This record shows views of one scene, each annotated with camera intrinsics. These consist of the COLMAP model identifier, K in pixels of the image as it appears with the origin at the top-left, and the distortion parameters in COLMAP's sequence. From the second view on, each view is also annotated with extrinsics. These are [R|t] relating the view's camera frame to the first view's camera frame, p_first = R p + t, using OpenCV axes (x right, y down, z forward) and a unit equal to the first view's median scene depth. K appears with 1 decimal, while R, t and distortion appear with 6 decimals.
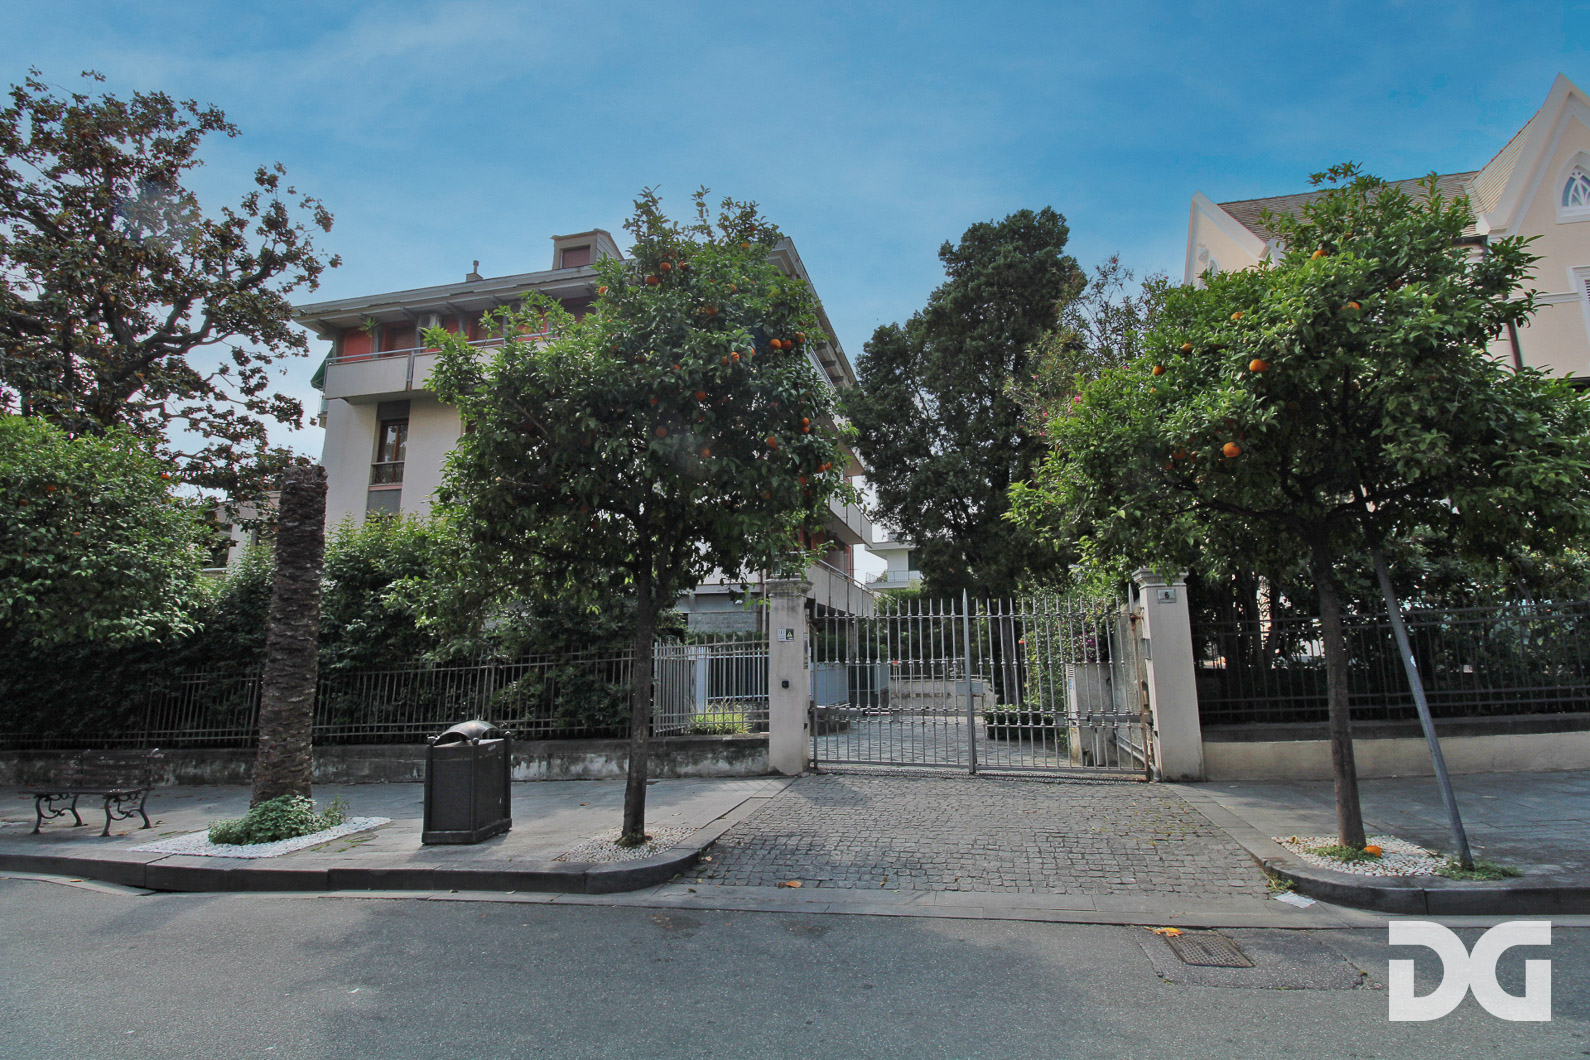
lens RADIAL K [[734.0, 0, 802.5], [0, 734.0, 519.6], [0, 0, 1]] dist [0.002926, -0.014958]
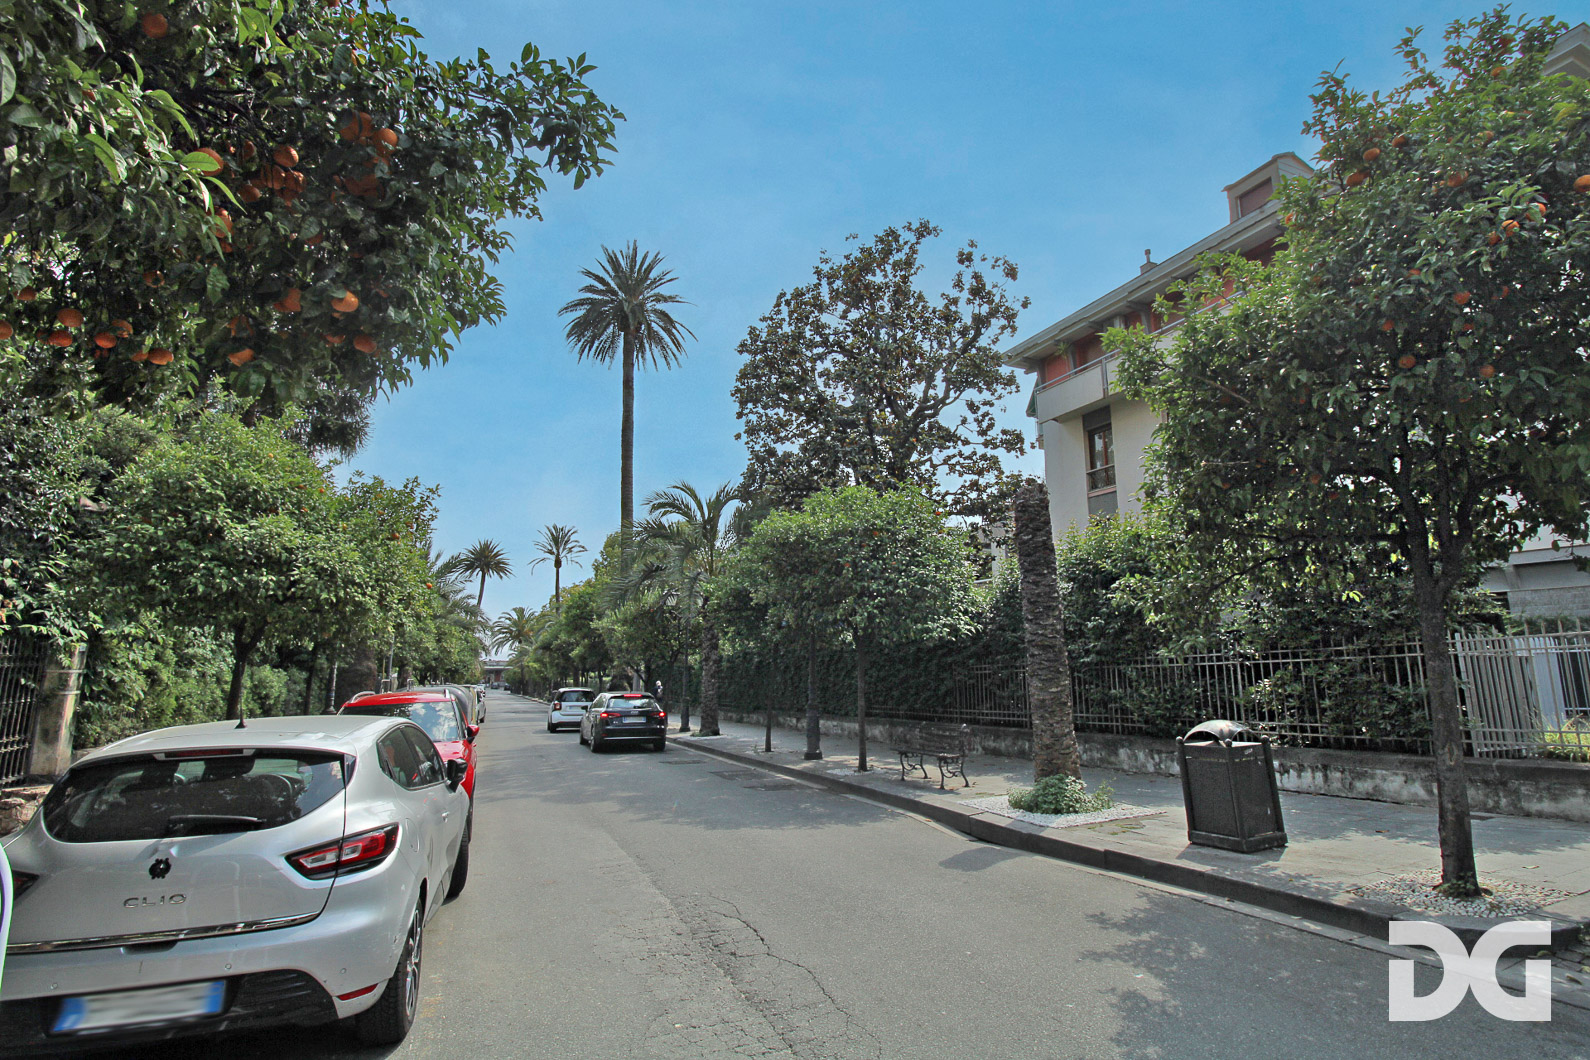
lens RADIAL K [[734.0, 0, 802.5], [0, 734.0, 519.6], [0, 0, 1]] dist [0.002926, -0.014958]
pose [[0.601439, -0.138479, -0.786825, 0.002857], [0.144885, 0.987438, -0.063038, 0.000194], [0.785671, -0.076086, 0.613948, 0.012711]]
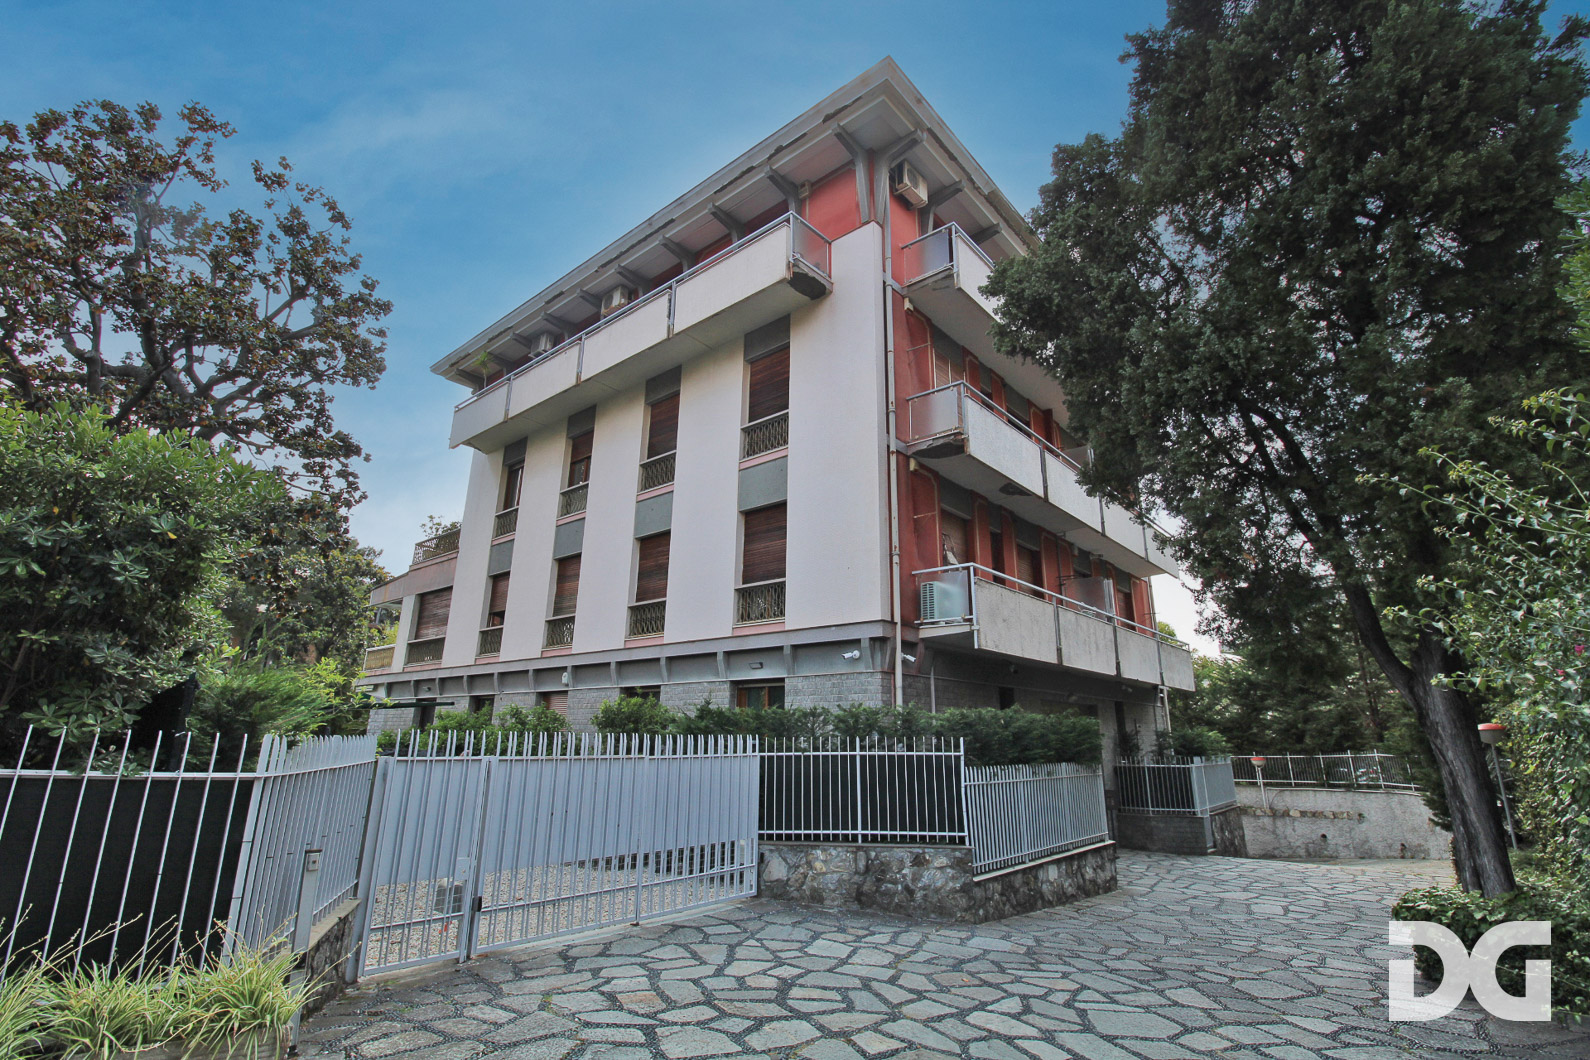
lens RADIAL K [[743.0, 0, 797.6], [0, 743.0, 521.7], [0, 0, 1]] dist [-0.001929, -0.006463]
pose [[0.897180, -0.112837, -0.427009, 0.314047], [0.068719, 0.990703, -0.117409, 0.167074], [0.436287, 0.075994, 0.896593, 1.024187]]
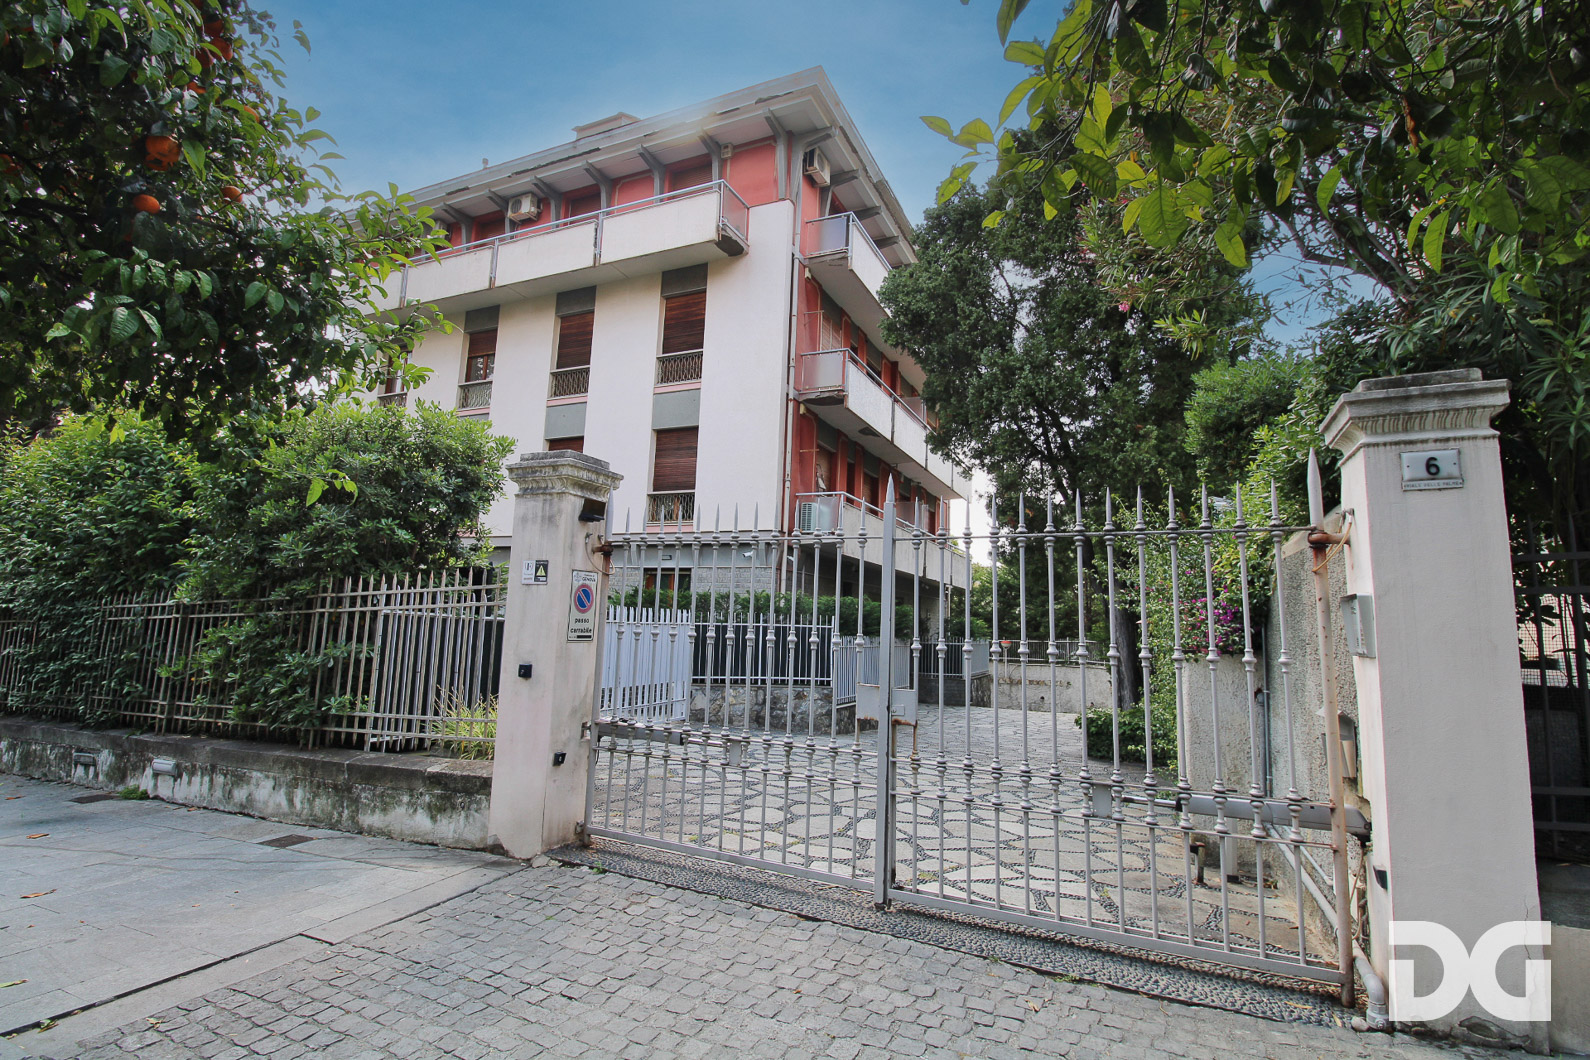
lens RADIAL K [[747.7, 0, 795.0], [0, 747.7, 530.0], [0, 0, 1]] dist [-0.001462, -0.018666]
pose [[0.981796, 0.013861, -0.189434, 0.243231], [-0.004135, 0.998657, 0.051642, 0.102354], [0.189895, -0.049919, 0.980535, 0.543079]]
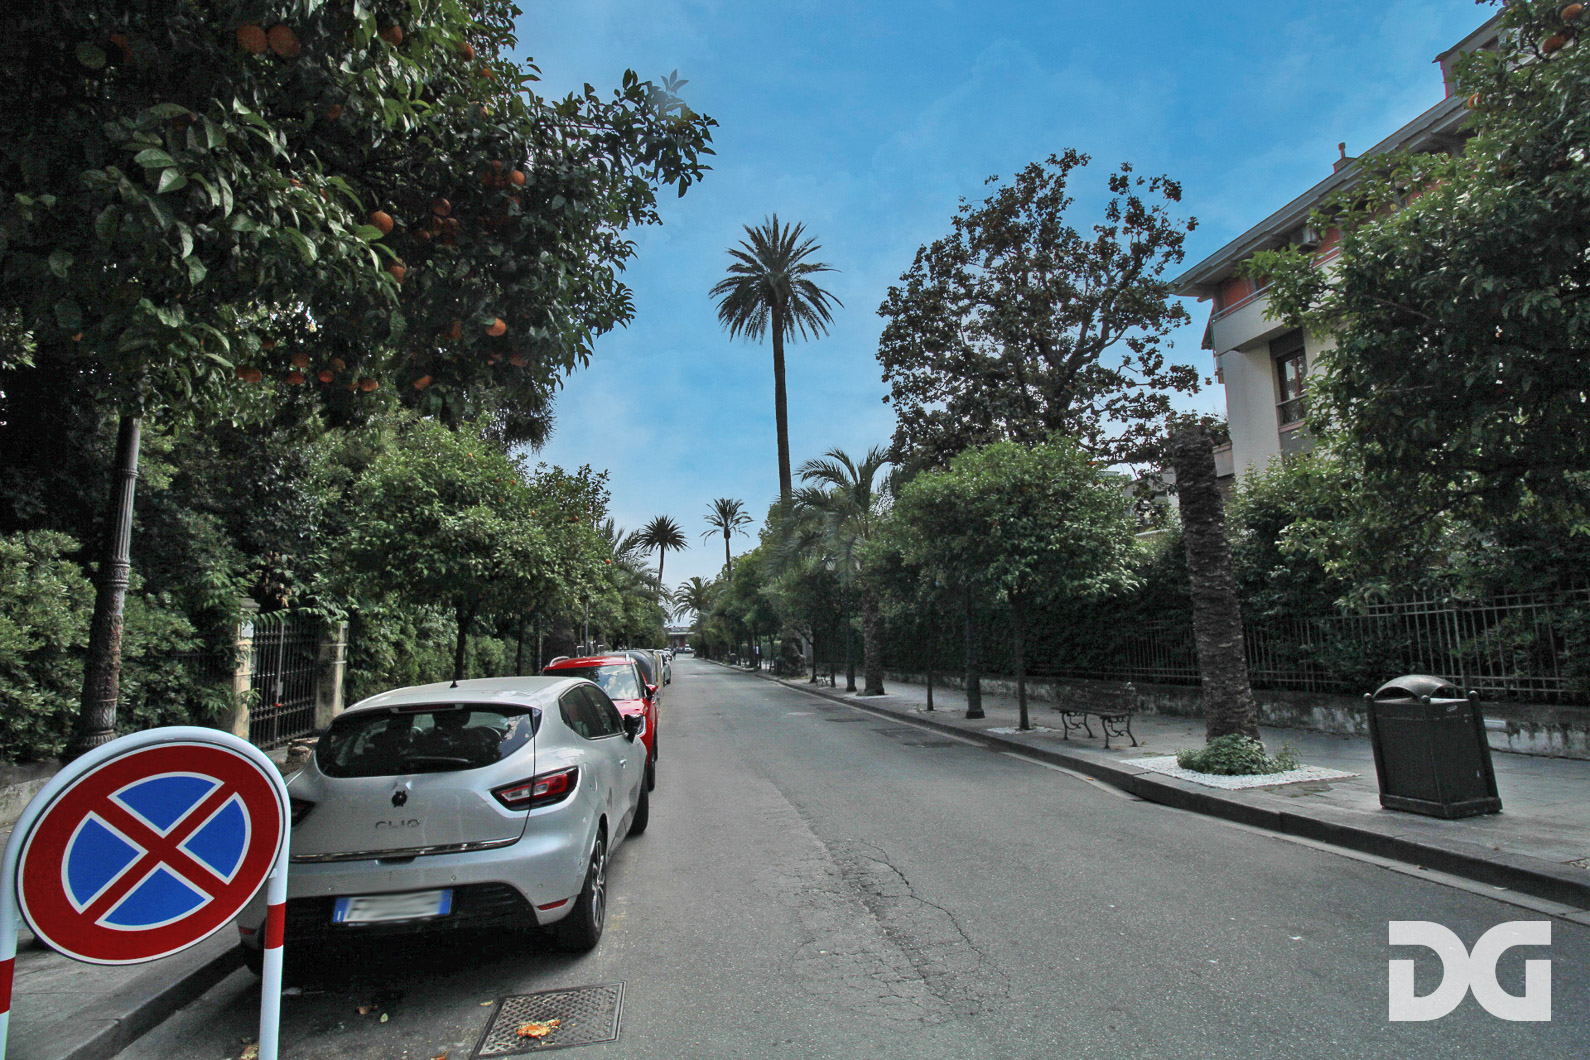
lens RADIAL K [[732.5, 0, 801.9], [0, 732.5, 518.0], [0, 0, 1]] dist [0.004048, -0.015496]
pose [[0.408070, -0.127671, -0.903979, 0.032335], [0.191119, 0.980180, -0.052159, 0.002499], [0.892722, -0.151483, 0.424383, 0.024055]]
